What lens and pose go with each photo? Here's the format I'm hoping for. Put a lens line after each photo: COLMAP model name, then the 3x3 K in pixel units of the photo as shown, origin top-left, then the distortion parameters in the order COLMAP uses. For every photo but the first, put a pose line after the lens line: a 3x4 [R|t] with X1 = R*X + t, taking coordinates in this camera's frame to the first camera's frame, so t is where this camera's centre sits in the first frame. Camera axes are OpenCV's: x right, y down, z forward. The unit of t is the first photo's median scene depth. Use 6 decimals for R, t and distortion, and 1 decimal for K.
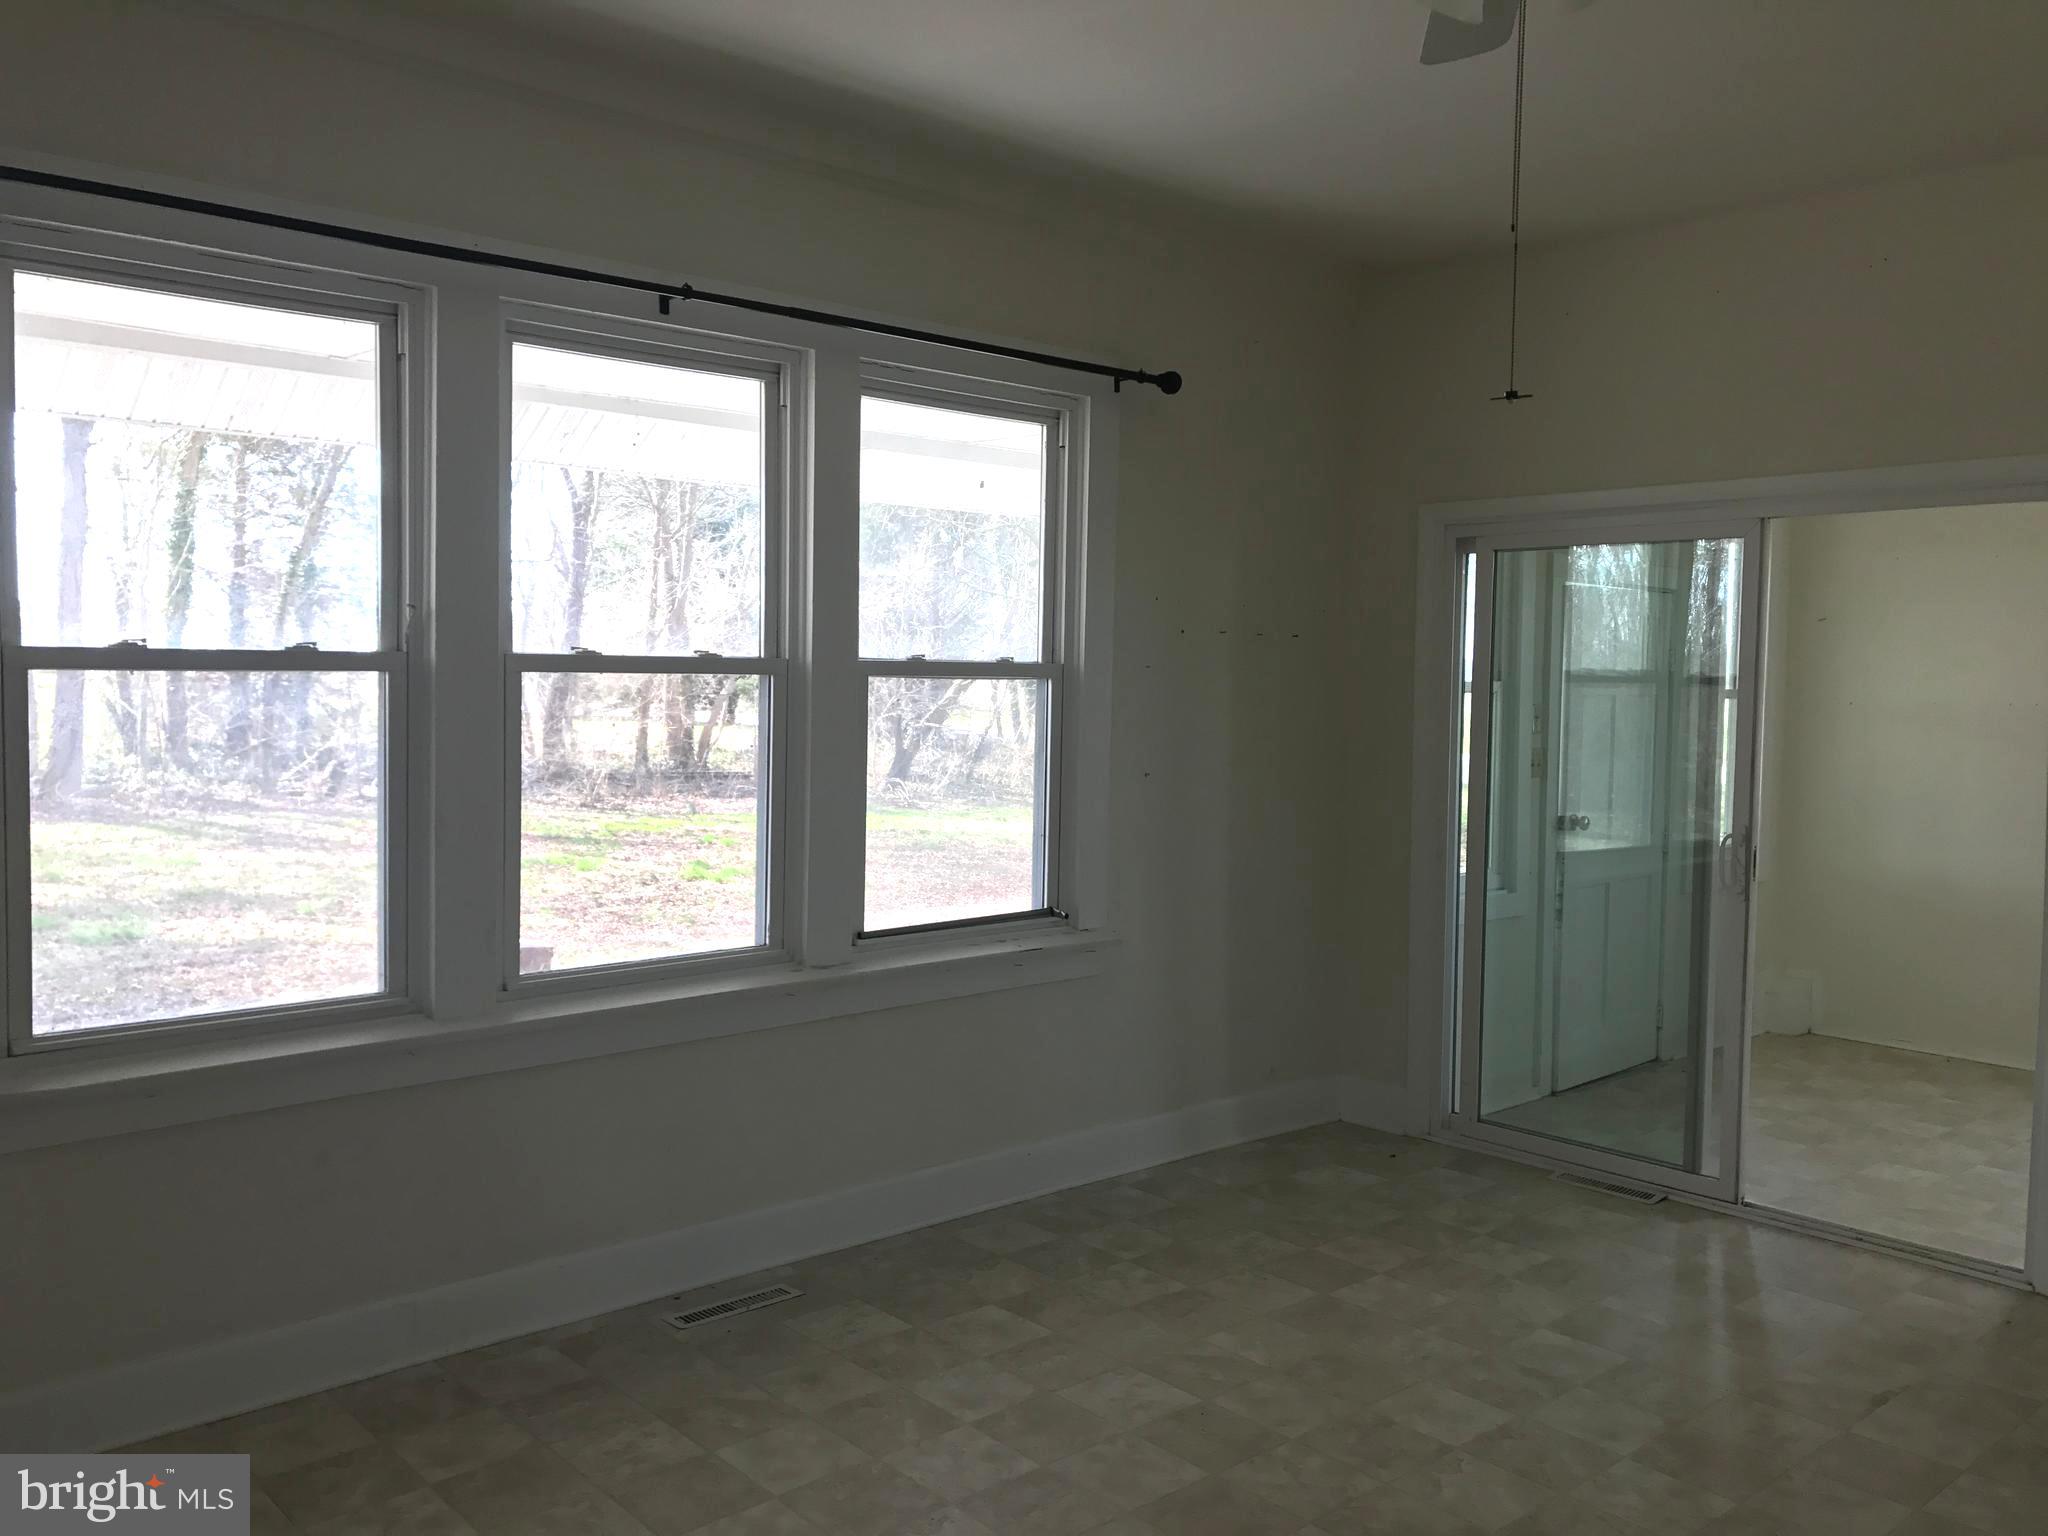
lens RADIAL K [[1651.9, 0, 1024.0], [0, 1651.9, 768.0], [0, 0, 1]] dist [0.082784, -0.142160]
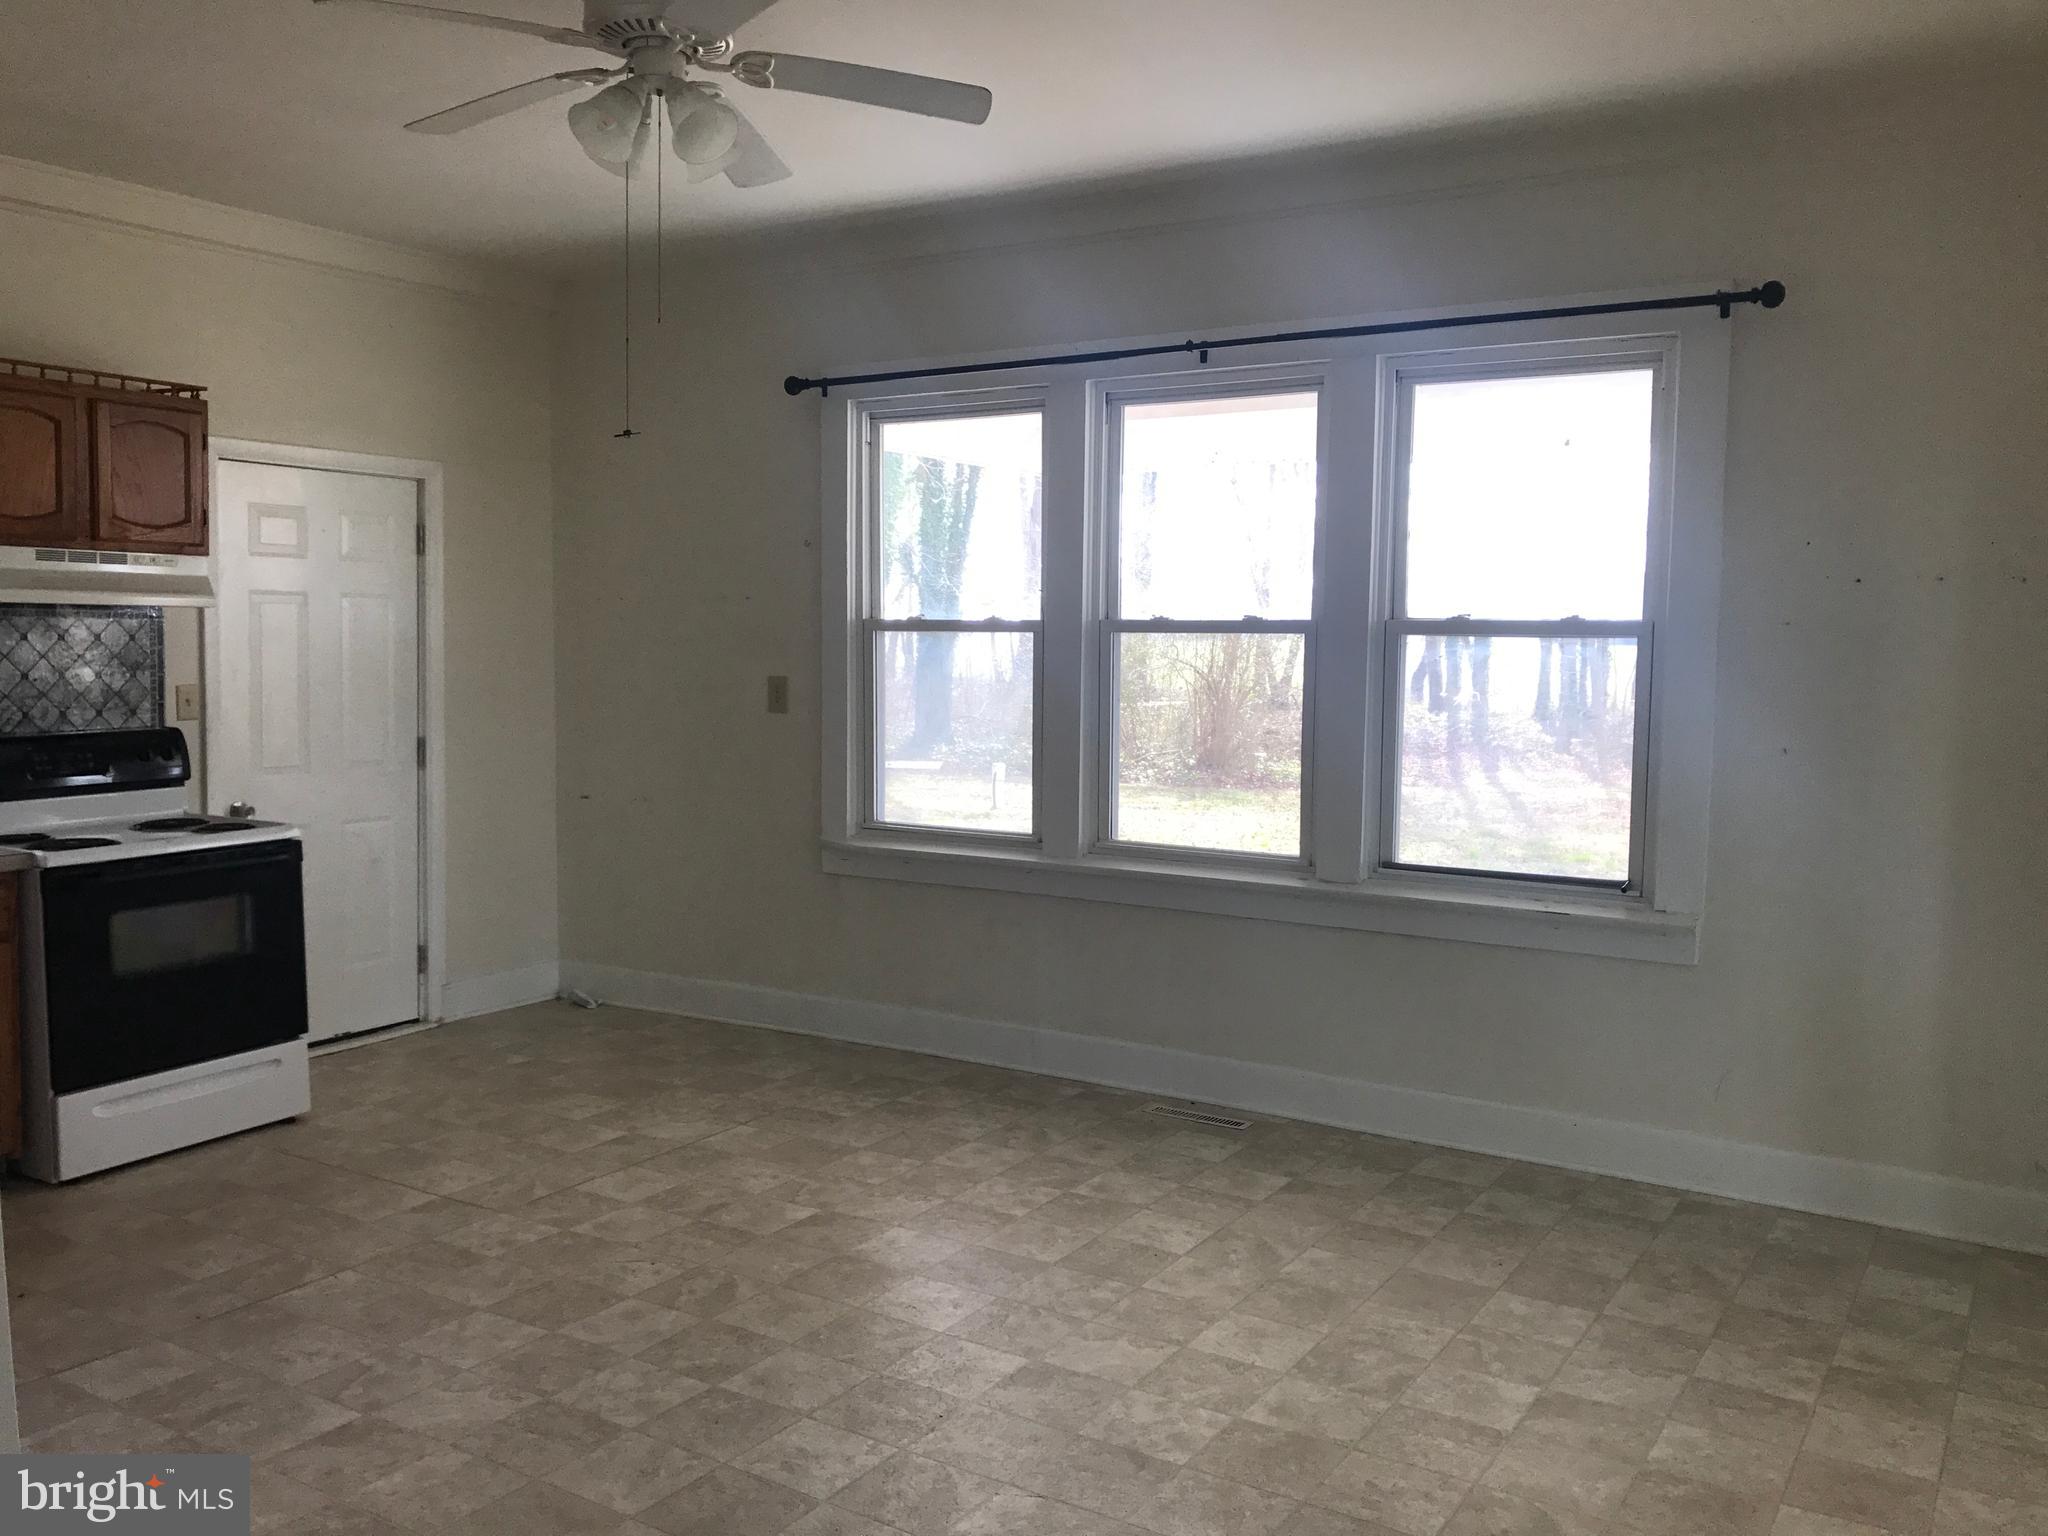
lens RADIAL K [[1664.0, 0, 971.8], [0, 1664.0, 741.9], [0, 0, 1]] dist [0.004381, -0.001169]
pose [[0.278641, 0.058346, -0.958621, 0.983776], [-0.061259, 0.997200, 0.042888, -0.014704], [0.958440, 0.046774, 0.281435, 0.439222]]
